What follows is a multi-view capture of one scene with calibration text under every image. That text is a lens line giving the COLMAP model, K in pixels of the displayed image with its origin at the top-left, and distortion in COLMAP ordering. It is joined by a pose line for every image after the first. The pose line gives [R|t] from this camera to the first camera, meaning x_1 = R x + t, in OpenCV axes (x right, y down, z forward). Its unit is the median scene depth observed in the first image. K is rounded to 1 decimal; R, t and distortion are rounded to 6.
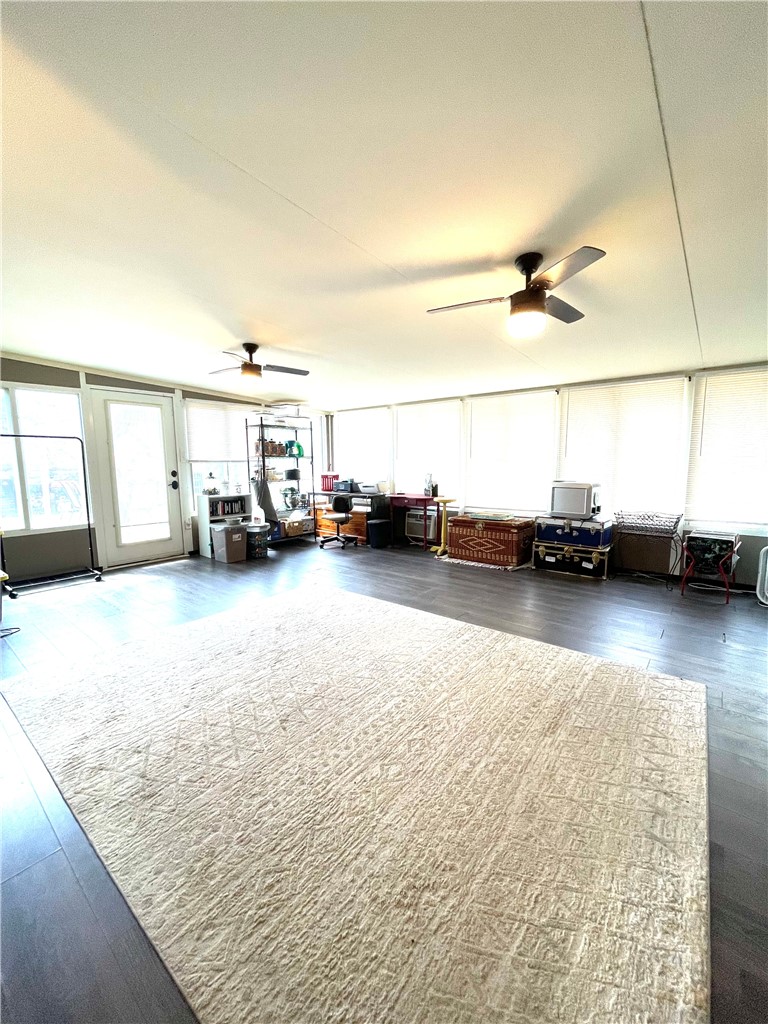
lens RADIAL K [[414.8, 0, 384.9], [0, 414.8, 512.3], [0, 0, 1]] dist [0.000936, 0.000018]
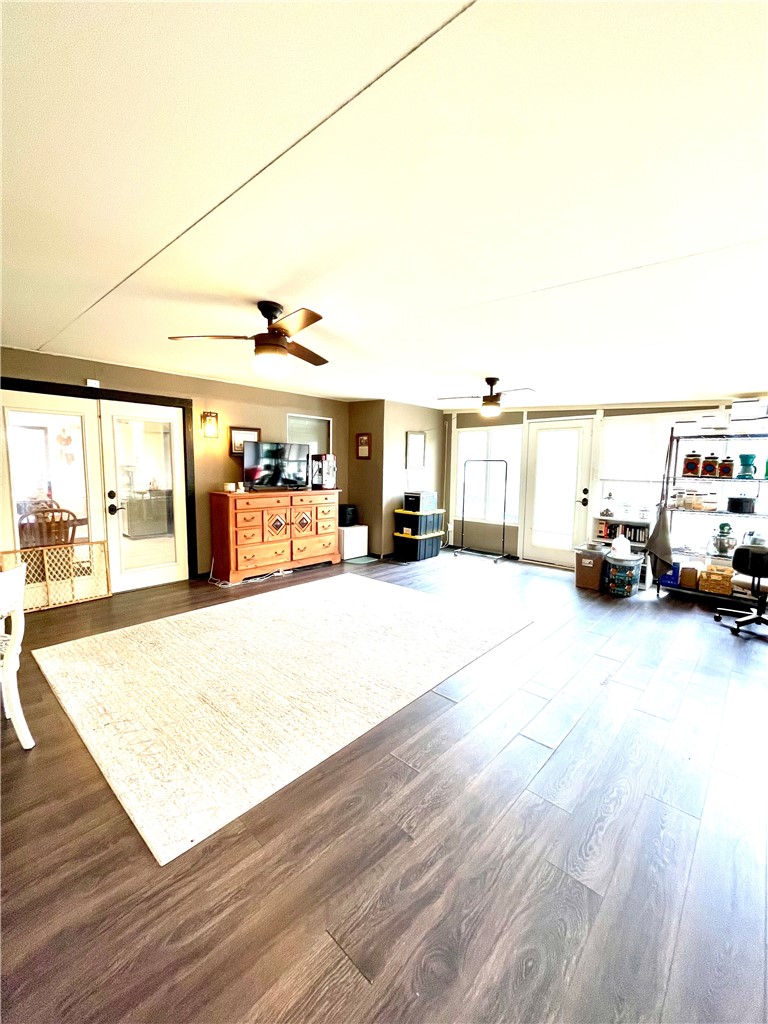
lens RADIAL K [[414.8, 0, 384.8], [0, 414.8, 512.5], [0, 0, 1]] dist [0.000936, 0.000018]
pose [[-0.071020, 0.114312, -0.990903, 0.583623], [-0.134849, 0.983191, 0.123087, -0.103008], [0.988318, 0.142363, -0.054411, 0.575425]]
